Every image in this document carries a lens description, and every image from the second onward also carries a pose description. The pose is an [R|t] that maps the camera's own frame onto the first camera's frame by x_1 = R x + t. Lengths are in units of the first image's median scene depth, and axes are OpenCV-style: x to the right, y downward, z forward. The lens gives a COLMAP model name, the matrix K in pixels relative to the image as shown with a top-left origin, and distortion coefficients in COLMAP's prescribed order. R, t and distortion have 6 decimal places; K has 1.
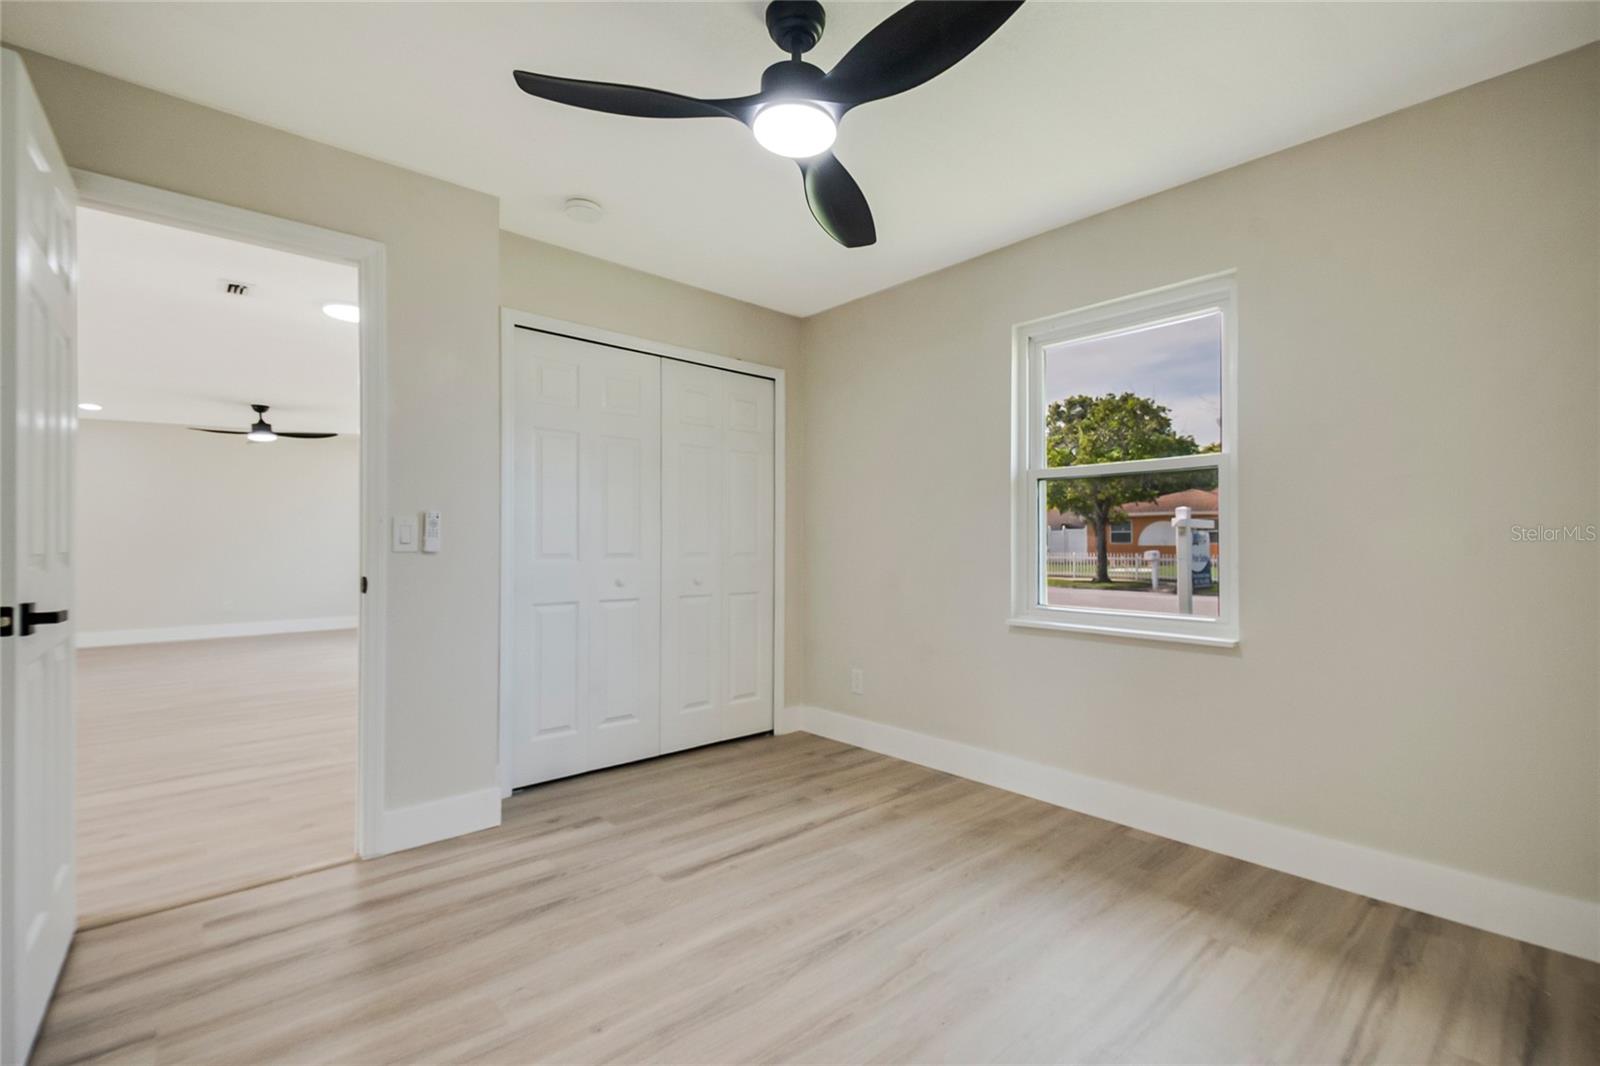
lens RADIAL K [[693.4, 0, 814.6], [0, 693.4, 534.4], [0, 0, 1]] dist [0.002400, -0.009172]
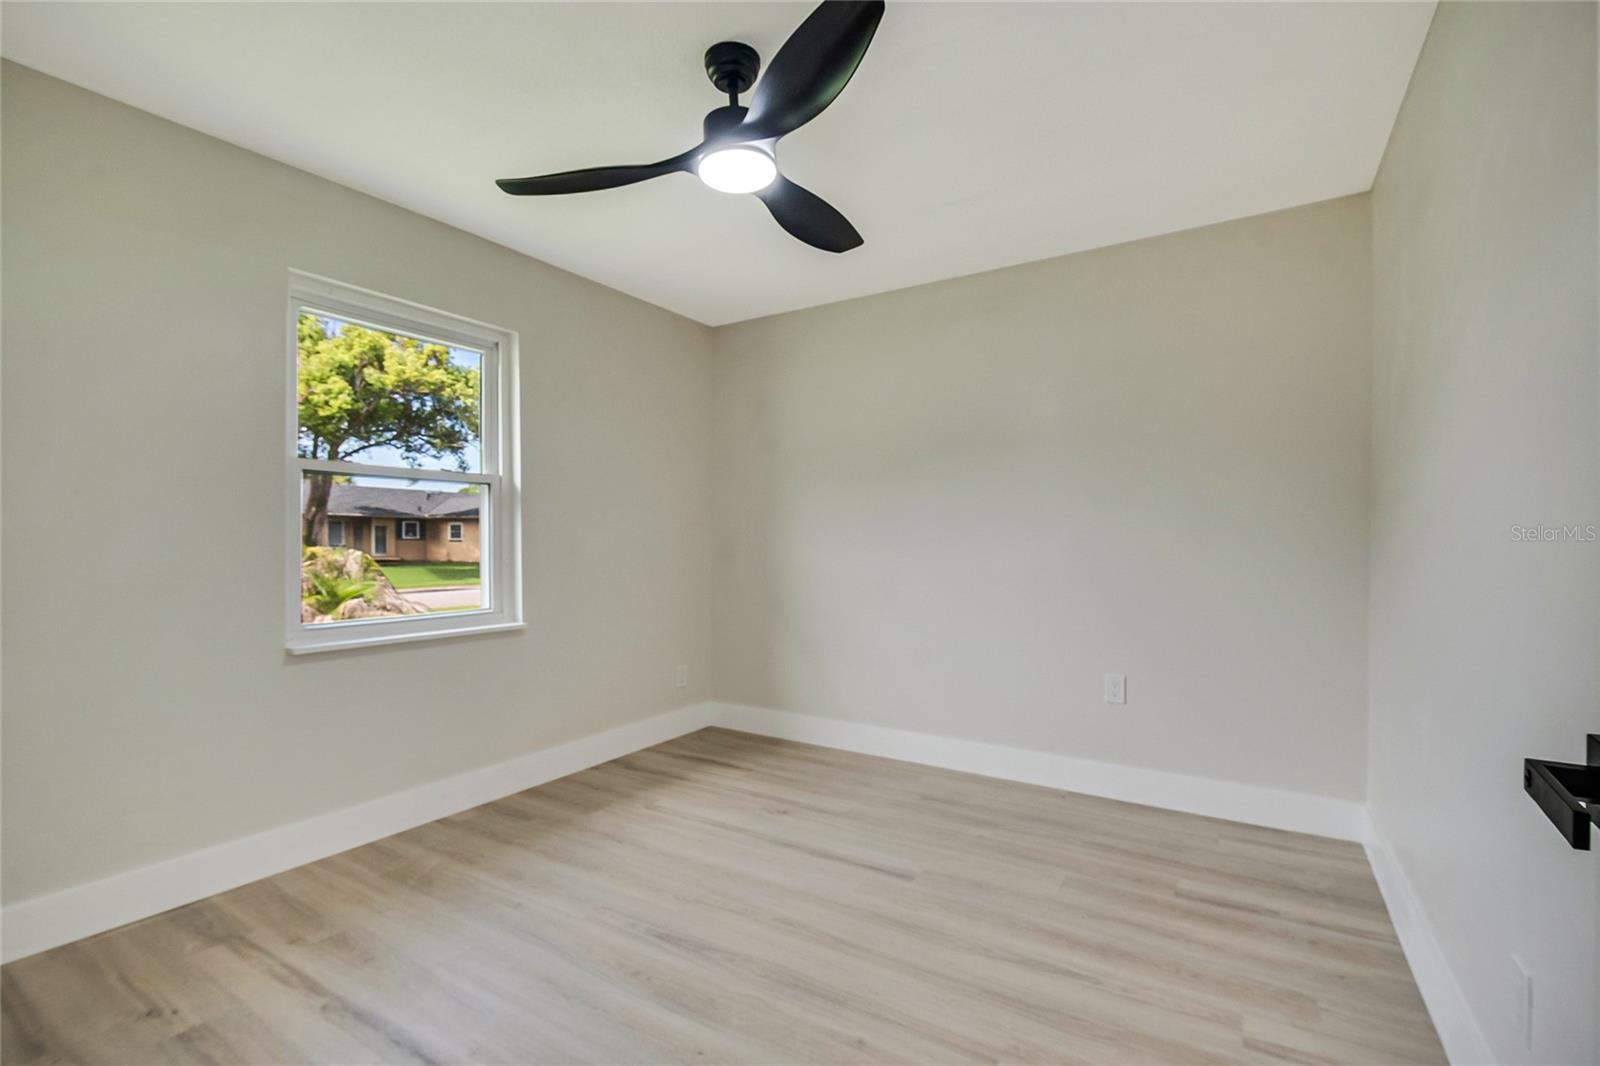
lens RADIAL K [[719.5, 0, 785.6], [0, 719.5, 541.7], [0, 0, 1]] dist [-0.041907, -0.000263]
pose [[-0.255607, -0.001136, 0.966780, -0.779673], [-0.006594, 0.999978, -0.000569, 0.000535], [-0.966758, -0.006520, -0.255609, 0.845016]]
